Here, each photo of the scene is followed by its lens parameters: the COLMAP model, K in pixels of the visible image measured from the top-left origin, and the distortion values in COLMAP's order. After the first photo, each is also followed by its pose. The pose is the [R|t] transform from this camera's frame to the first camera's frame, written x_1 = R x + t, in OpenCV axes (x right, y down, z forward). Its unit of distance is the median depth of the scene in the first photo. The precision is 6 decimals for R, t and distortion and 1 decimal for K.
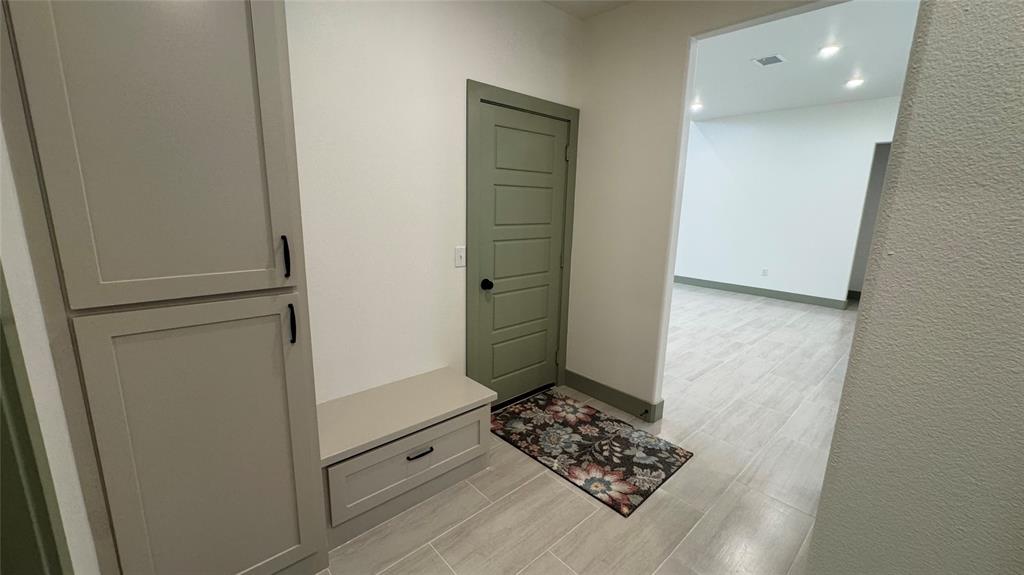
lens RADIAL K [[410.9, 0, 509.1], [0, 410.9, 288.0], [0, 0, 1]] dist [-0.001597, -0.000076]
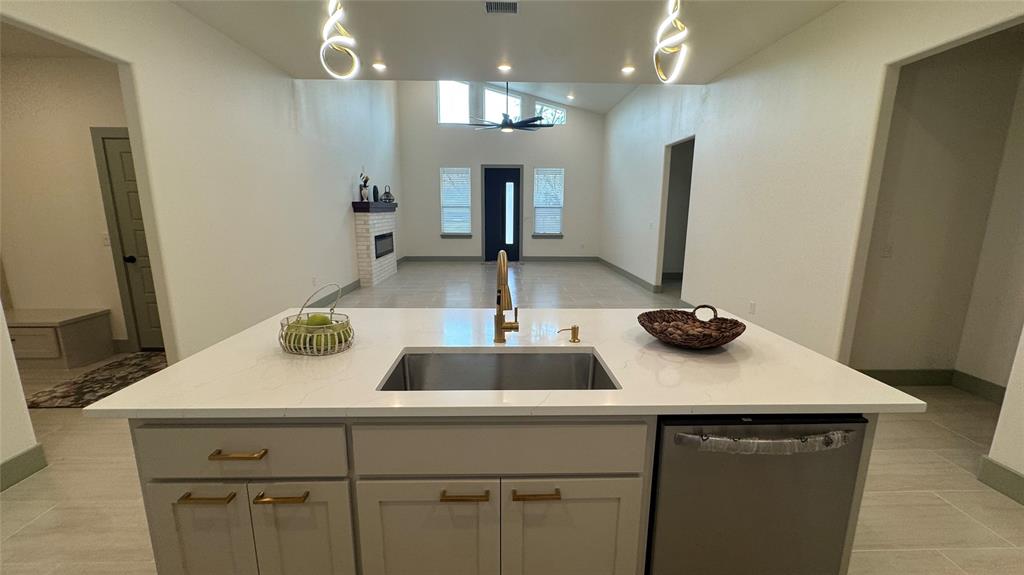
lens RADIAL K [[410.9, 0, 509.1], [0, 410.9, 288.0], [0, 0, 1]] dist [-0.001597, -0.000076]
pose [[0.749548, 0.107907, -0.653095, 2.051294], [-0.122852, 0.992160, 0.022933, -0.109450], [0.650450, 0.063044, 0.756928, 0.825219]]
